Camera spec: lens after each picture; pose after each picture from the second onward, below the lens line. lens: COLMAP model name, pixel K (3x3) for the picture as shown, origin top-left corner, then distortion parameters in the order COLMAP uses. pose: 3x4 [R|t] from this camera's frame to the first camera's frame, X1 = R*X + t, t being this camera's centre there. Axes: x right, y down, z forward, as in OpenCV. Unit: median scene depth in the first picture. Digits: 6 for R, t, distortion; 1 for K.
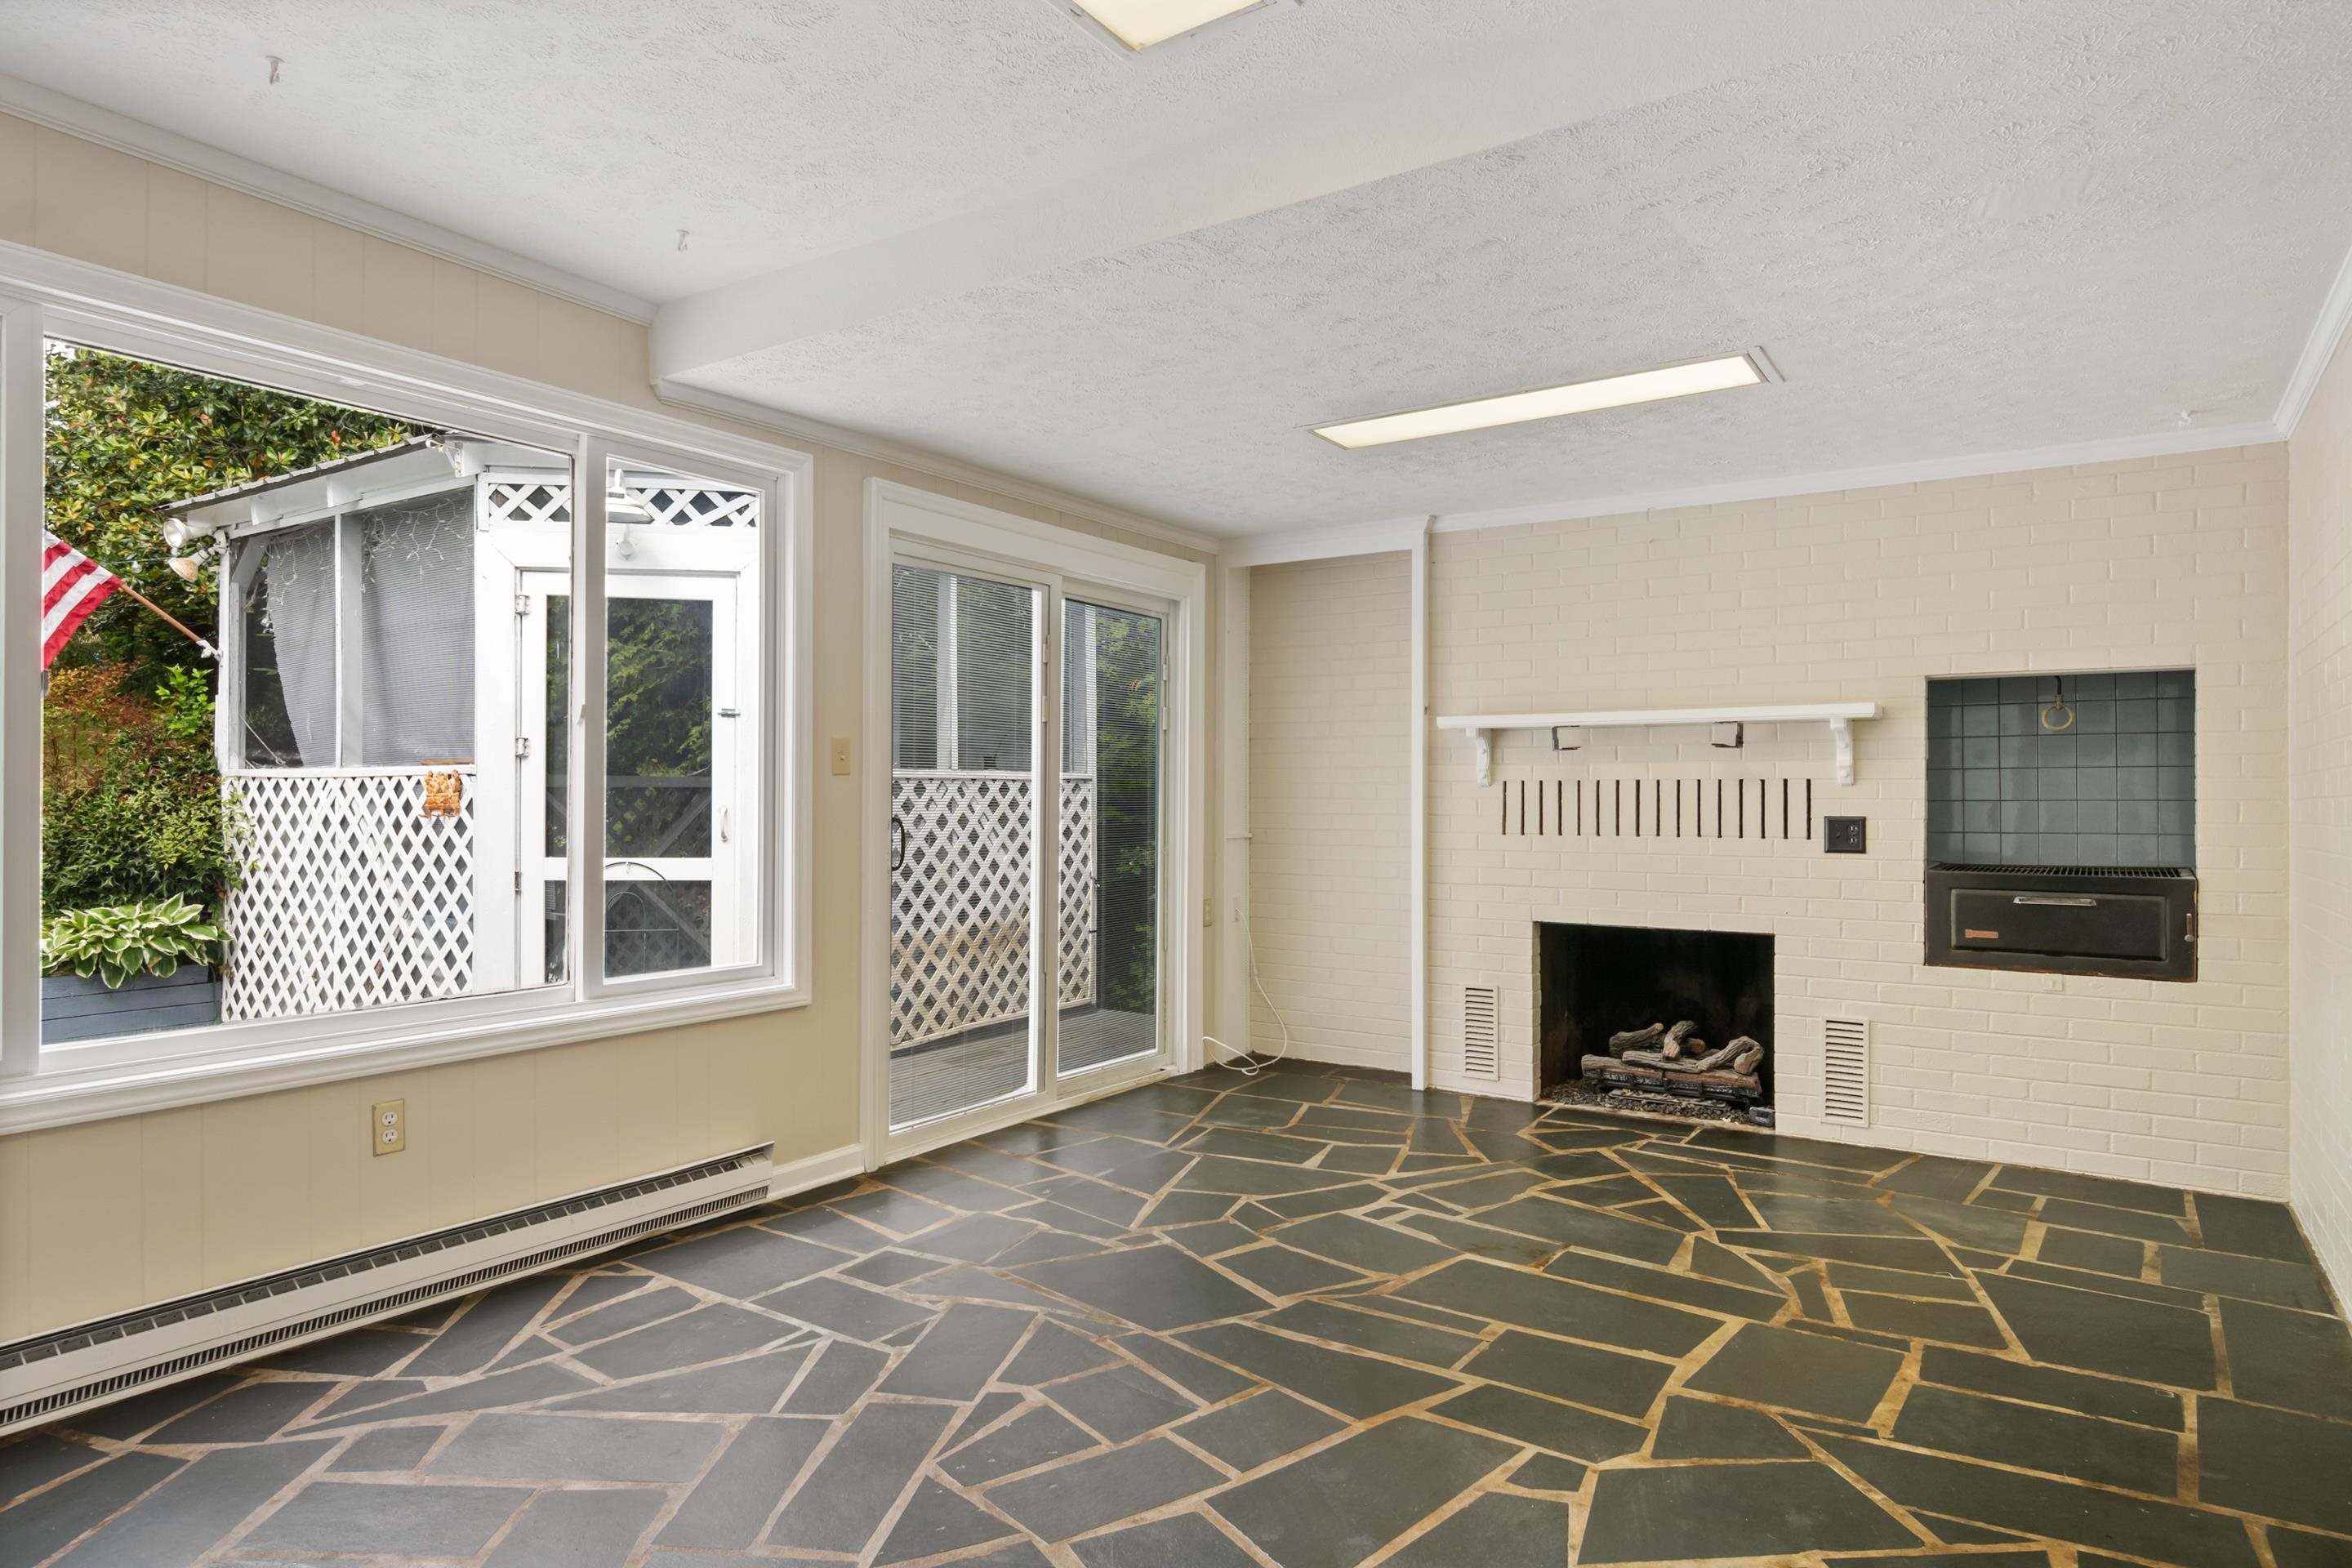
lens RADIAL K [[1404.6, 0, 1149.1], [0, 1404.6, 794.1], [0, 0, 1]] dist [0.005527, -0.000885]
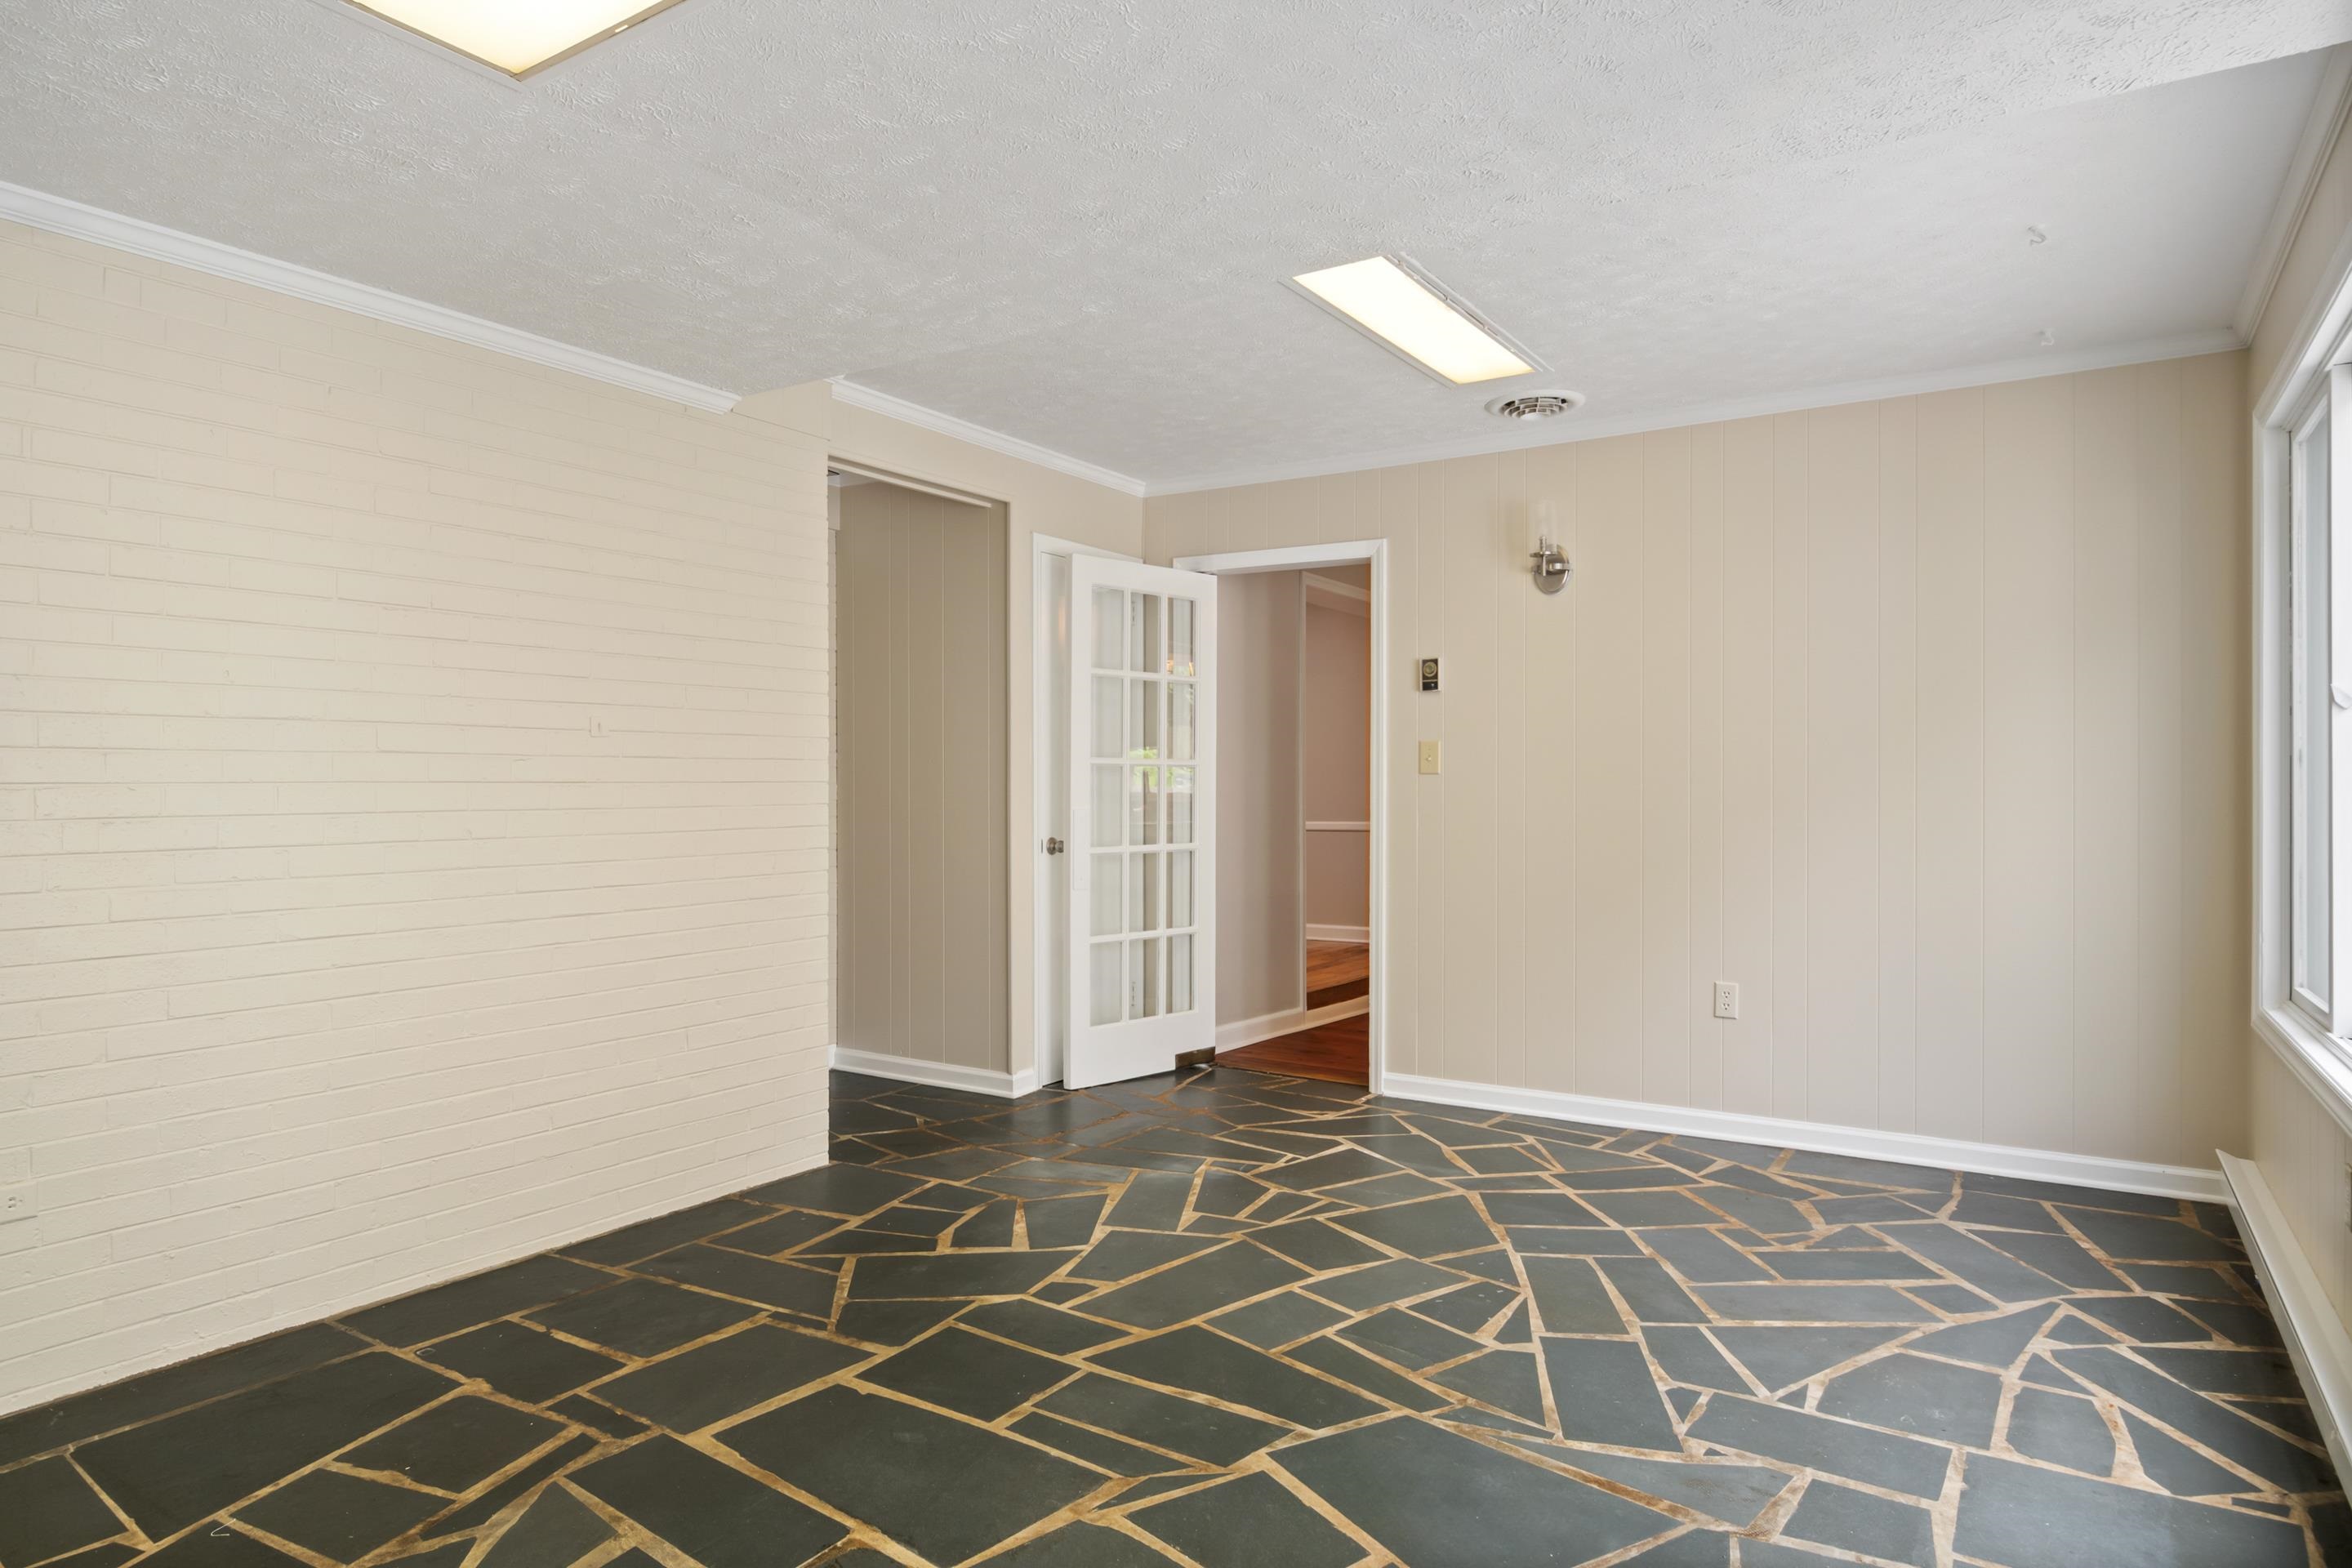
lens RADIAL K [[1404.6, 0, 1149.1], [0, 1404.6, 794.1], [0, 0, 1]] dist [0.005527, -0.000885]
pose [[-0.999941, -0.004350, -0.009937, 0.188172], [-0.004336, 0.999989, -0.001510, 0.006435], [0.009943, -0.001467, -0.999949, 2.032504]]
